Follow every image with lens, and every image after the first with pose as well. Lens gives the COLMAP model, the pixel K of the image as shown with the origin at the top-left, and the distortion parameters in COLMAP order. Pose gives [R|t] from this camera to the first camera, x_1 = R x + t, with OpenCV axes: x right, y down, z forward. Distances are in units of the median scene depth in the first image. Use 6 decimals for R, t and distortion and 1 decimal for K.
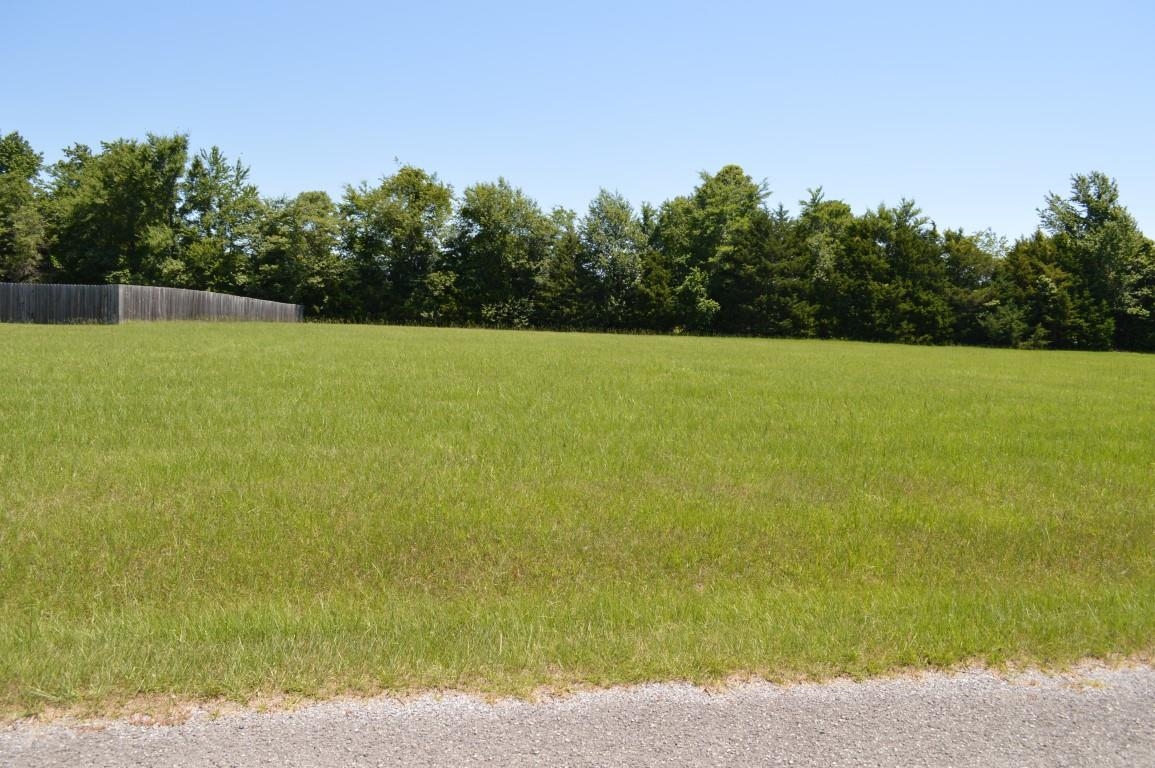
lens RADIAL K [[921.4, 0, 574.0], [0, 921.4, 389.0], [0, 0, 1]] dist [-0.013191, 0.004855]
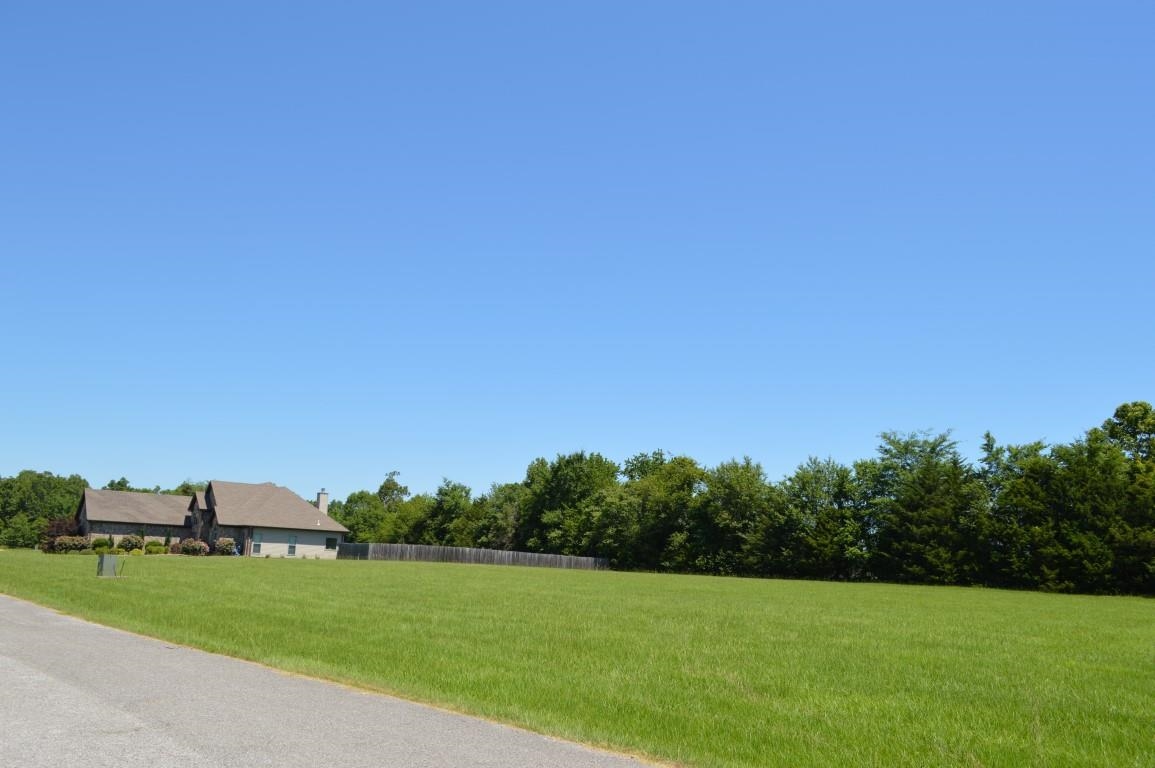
lens RADIAL K [[921.4, 0, 573.3], [0, 921.4, 379.8], [0, 0, 1]] dist [-0.013191, 0.004855]
pose [[0.597705, -0.167238, -0.784079, 0.830685], [-0.076593, 0.961616, -0.263493, 0.024318], [0.798049, 0.217546, 0.561953, 0.071356]]
